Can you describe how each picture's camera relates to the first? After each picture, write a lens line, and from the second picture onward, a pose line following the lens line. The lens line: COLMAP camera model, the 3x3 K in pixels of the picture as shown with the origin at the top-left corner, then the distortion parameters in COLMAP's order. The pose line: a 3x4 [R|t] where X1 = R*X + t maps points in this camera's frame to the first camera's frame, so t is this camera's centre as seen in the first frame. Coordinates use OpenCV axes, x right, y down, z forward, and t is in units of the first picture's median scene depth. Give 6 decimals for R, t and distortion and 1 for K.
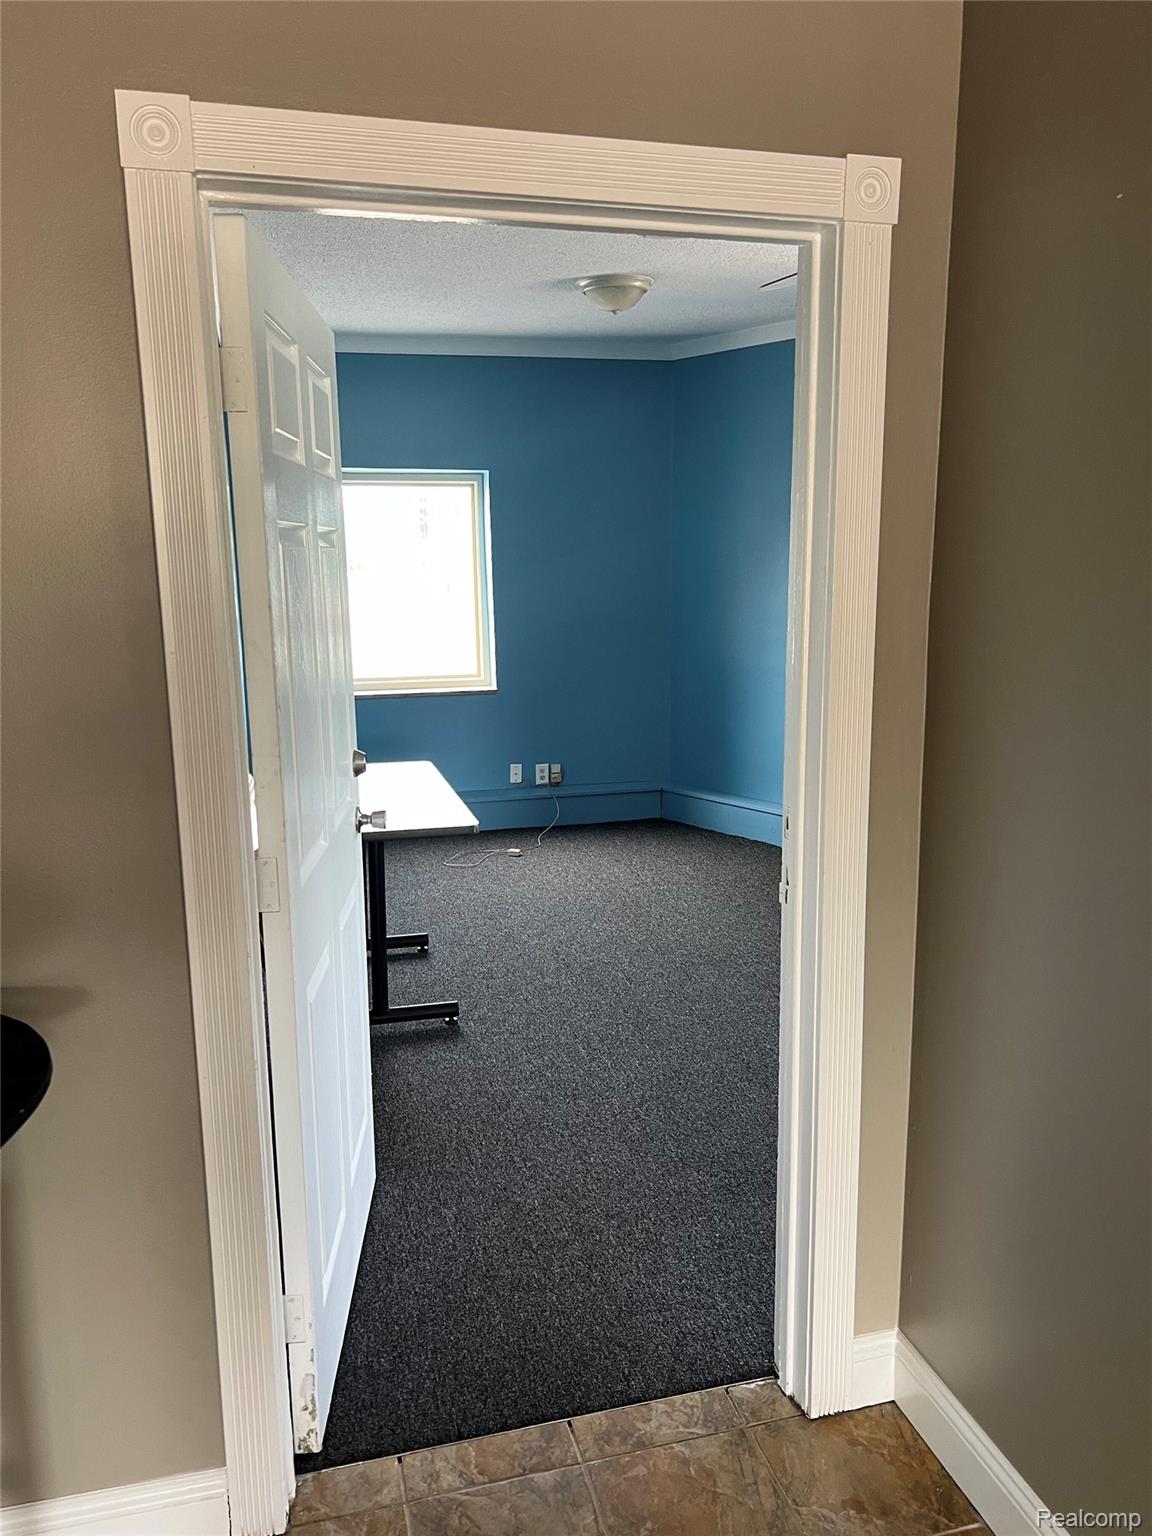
lens RADIAL K [[1154.9, 0, 579.4], [0, 1154.9, 763.9], [0, 0, 1]] dist [0.044884, -0.058028]
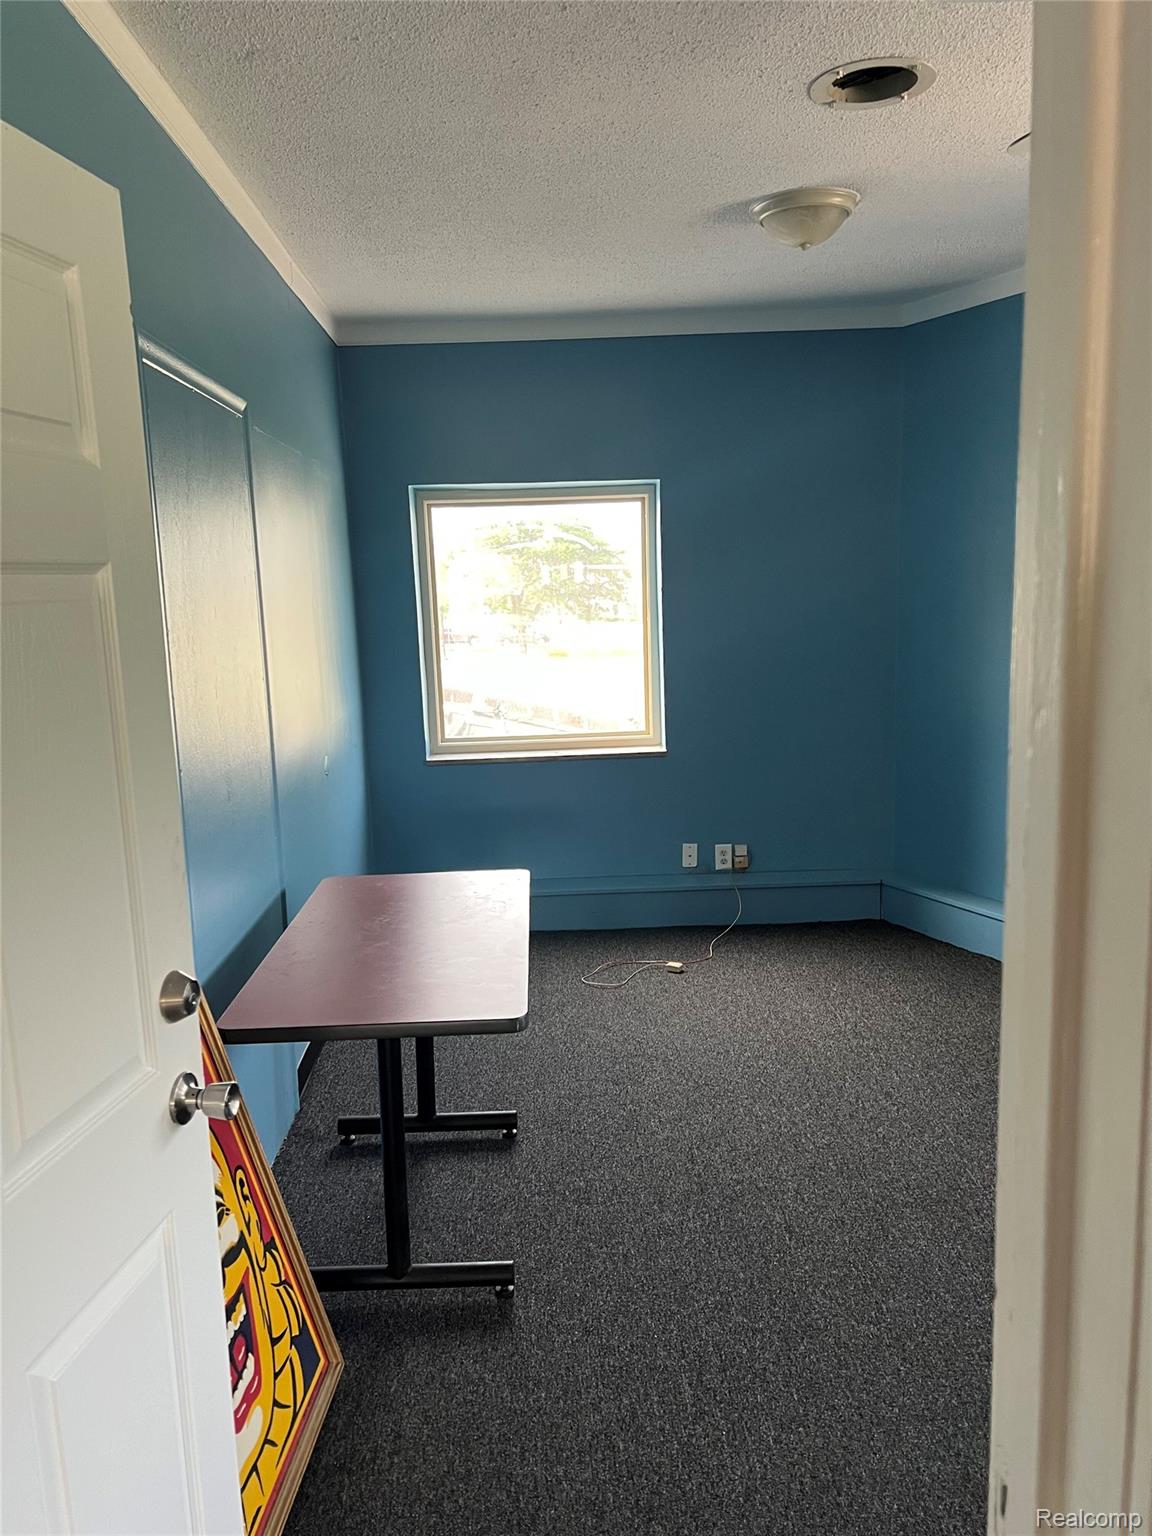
lens RADIAL K [[1154.9, 0, 542.2], [0, 1154.9, 768.8], [0, 0, 1]] dist [0.044884, -0.058028]
pose [[0.969886, 0.018612, -0.242846, 0.048519], [-0.021295, 0.999738, -0.008426, -0.053387], [0.242626, 0.013344, 0.970028, 0.246034]]
